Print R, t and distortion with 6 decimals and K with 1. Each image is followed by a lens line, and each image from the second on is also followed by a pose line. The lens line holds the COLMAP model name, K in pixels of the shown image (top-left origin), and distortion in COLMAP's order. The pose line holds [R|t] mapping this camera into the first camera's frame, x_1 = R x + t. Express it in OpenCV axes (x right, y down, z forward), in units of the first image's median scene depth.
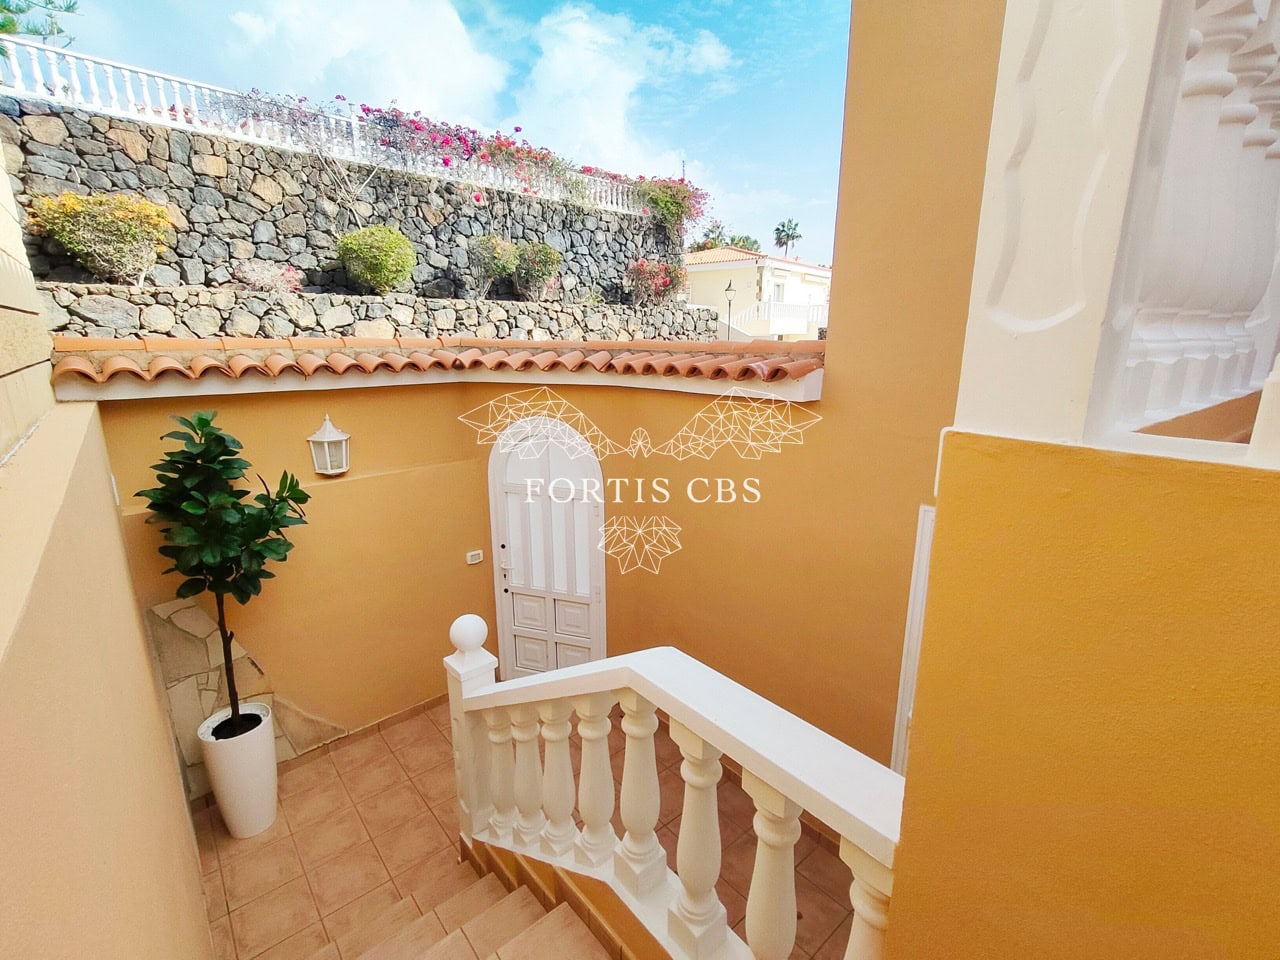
lens RADIAL K [[589.7, 0, 639.5], [0, 589.7, 477.6], [0, 0, 1]] dist [0.006976, 0.000579]
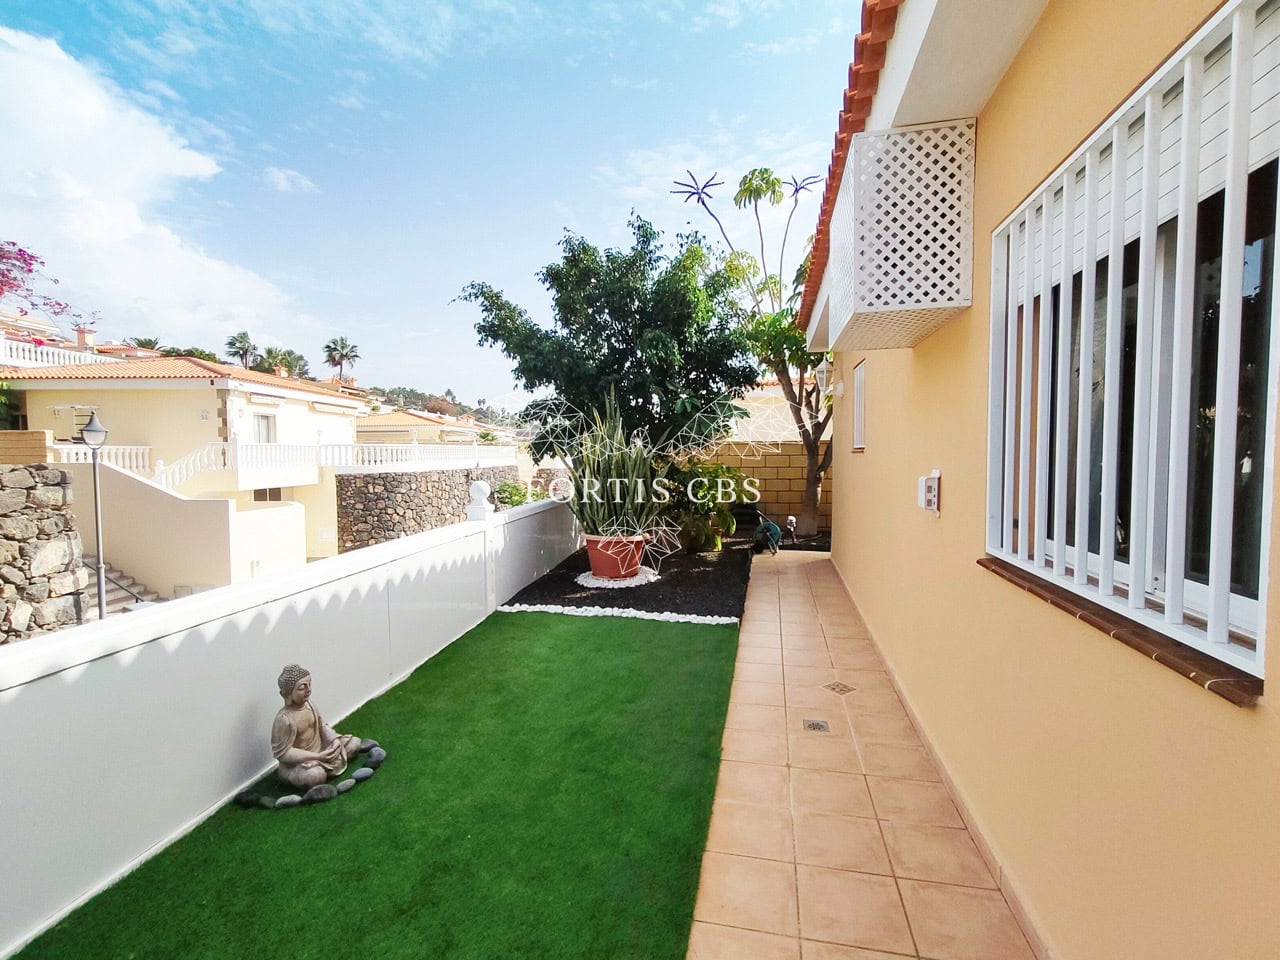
lens RADIAL K [[589.7, 0, 639.3], [0, 589.7, 480.2], [0, 0, 1]] dist [0.006976, 0.000579]
pose [[0.794912, -0.033019, 0.605825, 0.063777], [0.148390, 0.978774, -0.141359, -0.035956], [-0.588298, 0.202266, 0.782939, 0.086044]]
